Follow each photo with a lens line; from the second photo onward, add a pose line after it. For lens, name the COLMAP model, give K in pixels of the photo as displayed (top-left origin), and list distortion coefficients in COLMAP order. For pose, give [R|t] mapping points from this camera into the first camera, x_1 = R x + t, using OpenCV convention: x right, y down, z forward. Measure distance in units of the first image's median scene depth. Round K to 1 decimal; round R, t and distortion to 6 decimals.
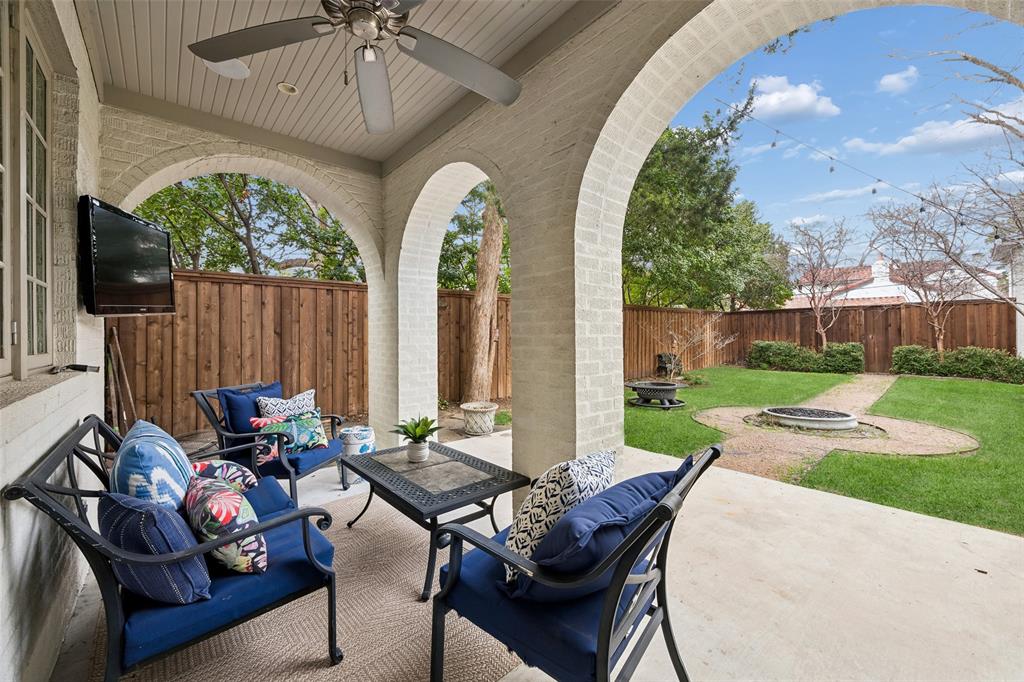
lens RADIAL K [[391.9, 0, 515.9], [0, 391.9, 335.1], [0, 0, 1]] dist [-0.002382, -0.000253]
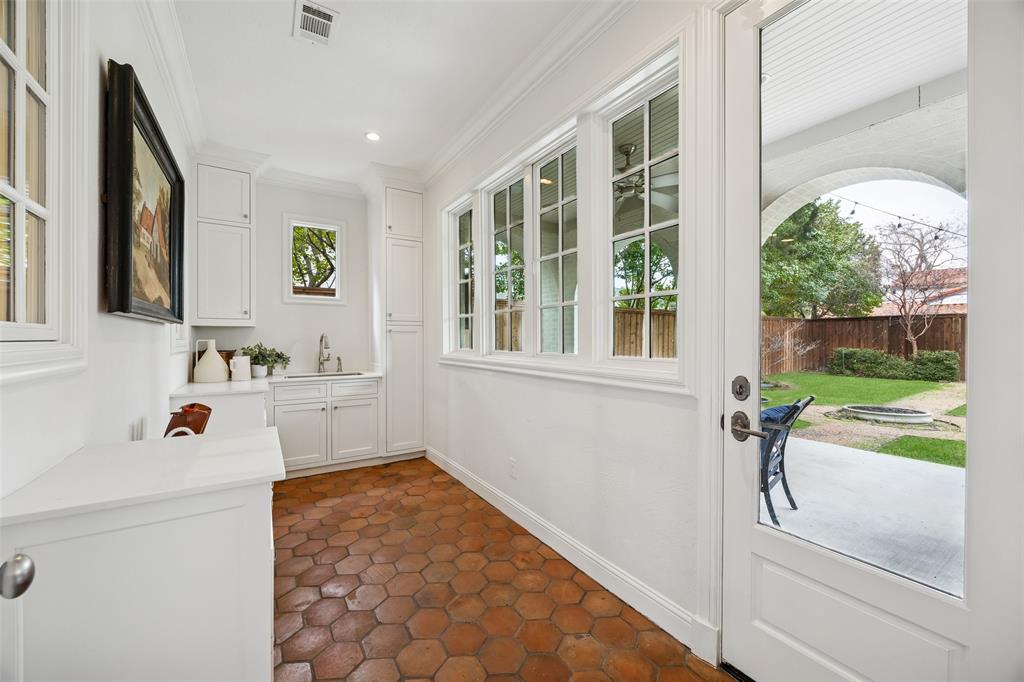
lens RADIAL K [[391.9, 0, 512.3], [0, 391.9, 346.7], [0, 0, 1]] dist [-0.002382, -0.000253]
pose [[0.989098, 0.011023, -0.146849, -0.081567], [-0.008226, 0.999773, 0.019638, -0.001244], [0.147032, -0.018216, 0.988964, -0.138232]]
